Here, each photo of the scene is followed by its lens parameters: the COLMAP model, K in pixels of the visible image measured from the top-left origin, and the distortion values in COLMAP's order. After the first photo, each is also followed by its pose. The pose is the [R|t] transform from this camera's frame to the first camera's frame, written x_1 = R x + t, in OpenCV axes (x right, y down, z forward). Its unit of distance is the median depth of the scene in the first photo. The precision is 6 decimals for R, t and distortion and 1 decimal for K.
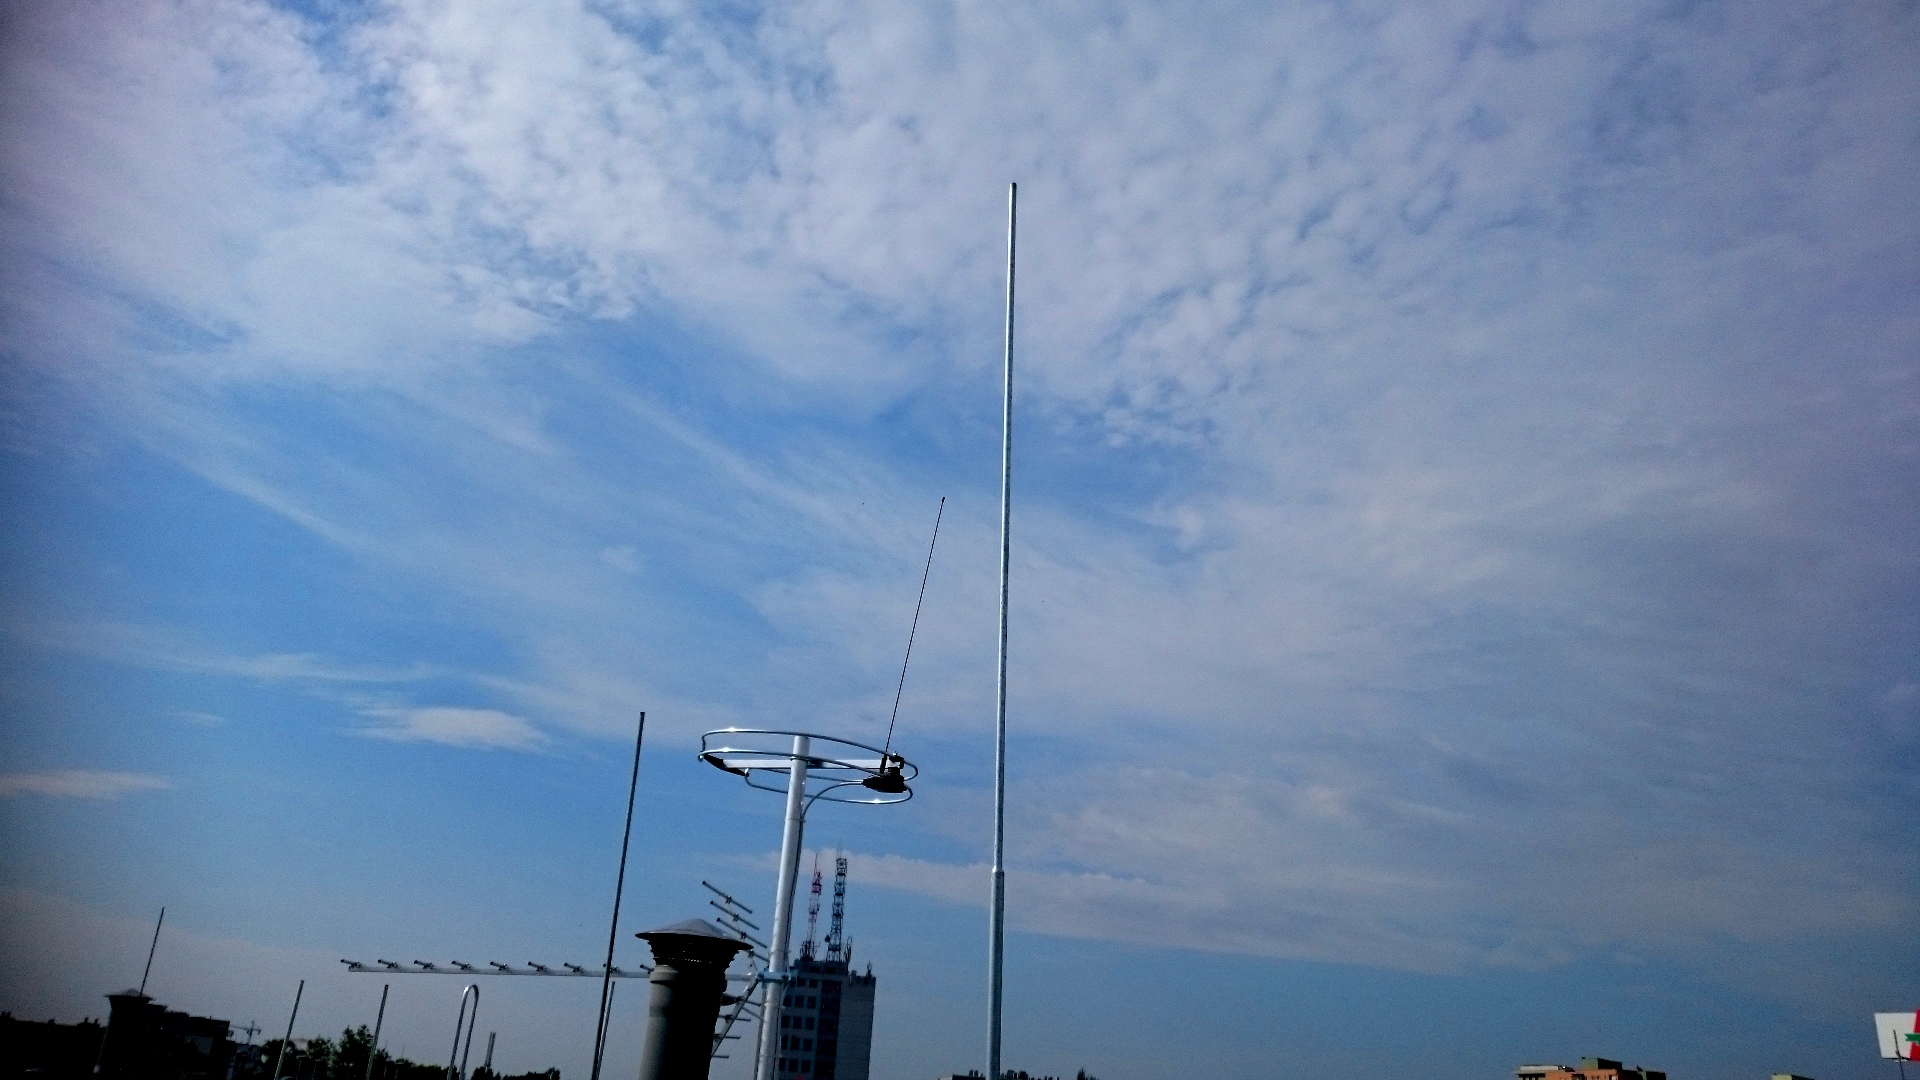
lens RADIAL K [[1467.3, 0, 959.7], [0, 1467.3, 540.9], [0, 0, 1]] dist [0.009433, -0.017095]
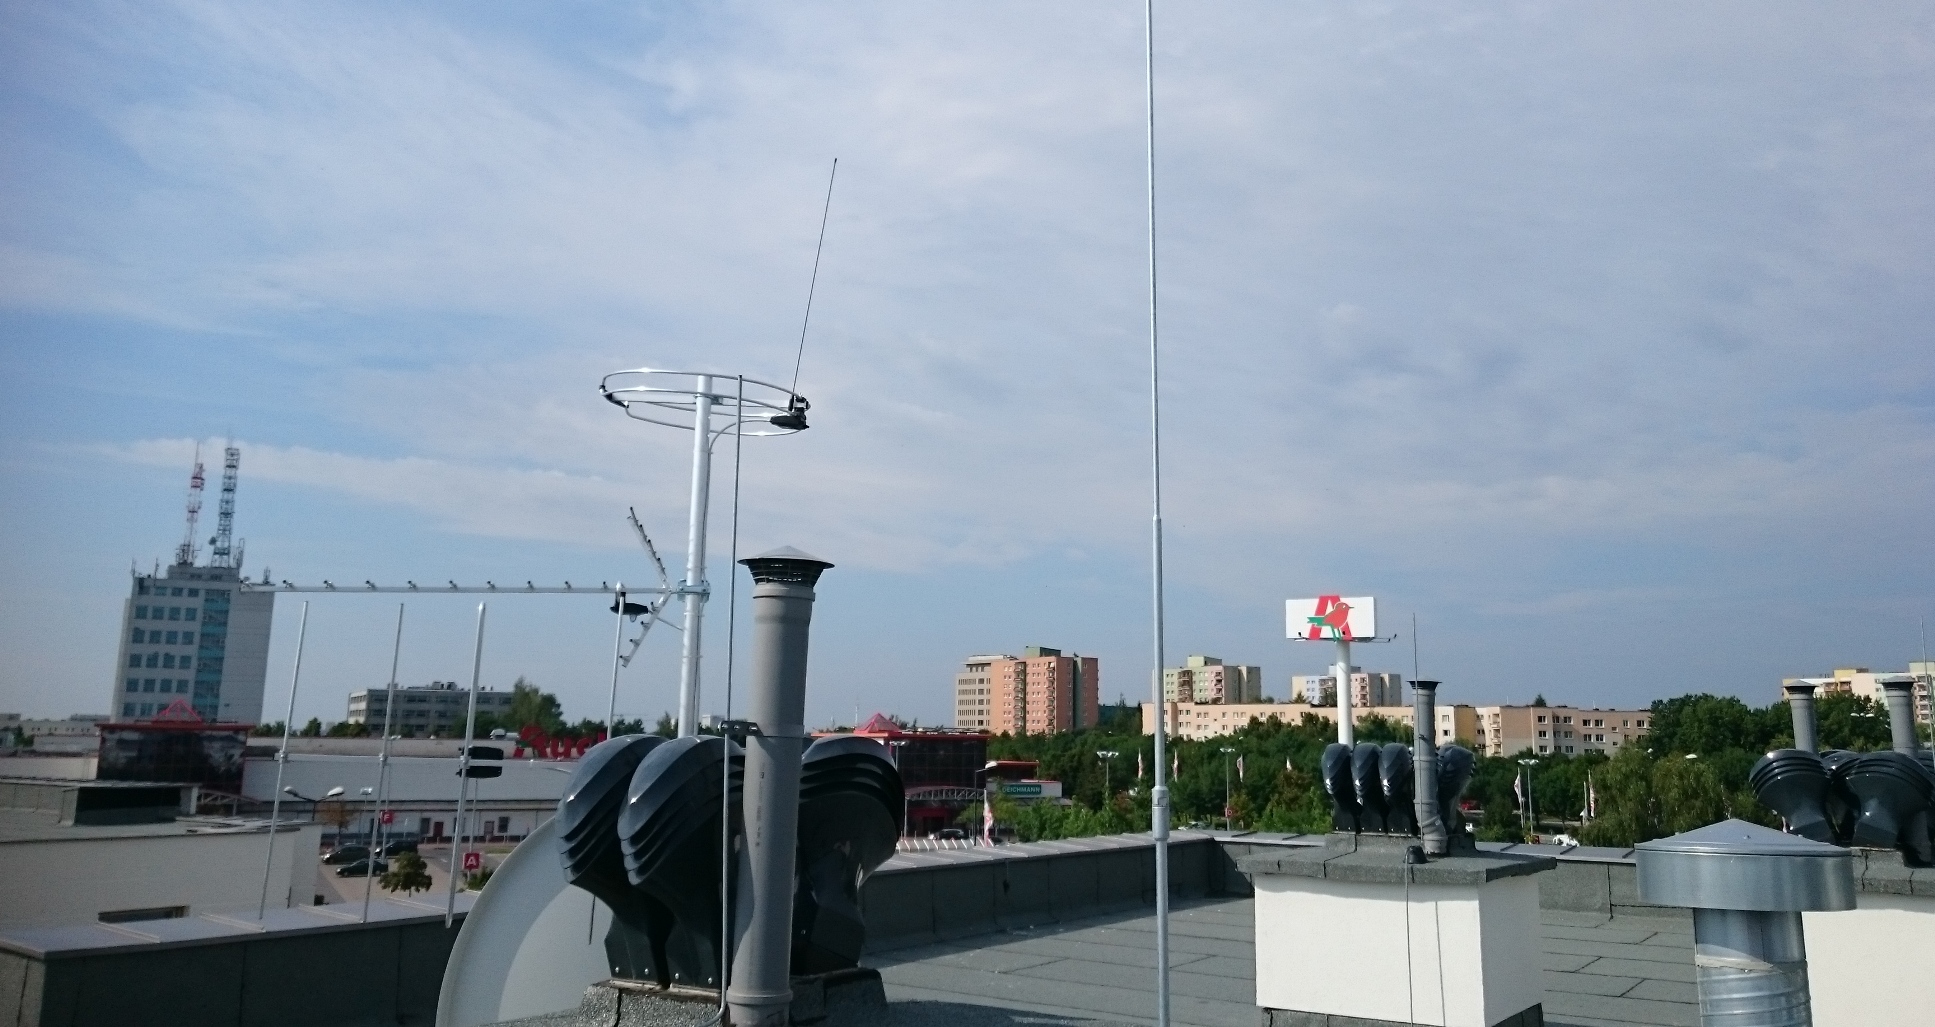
lens RADIAL K [[1772.7, 0, 968.1], [0, 1772.7, 508.5], [0, 0, 1]] dist [-0.041497, 0.000000]
pose [[0.913425, -0.000535, 0.407006, -0.118804], [-0.100730, 0.968592, 0.227338, -0.022553], [-0.394344, -0.248654, 0.884683, -0.064896]]
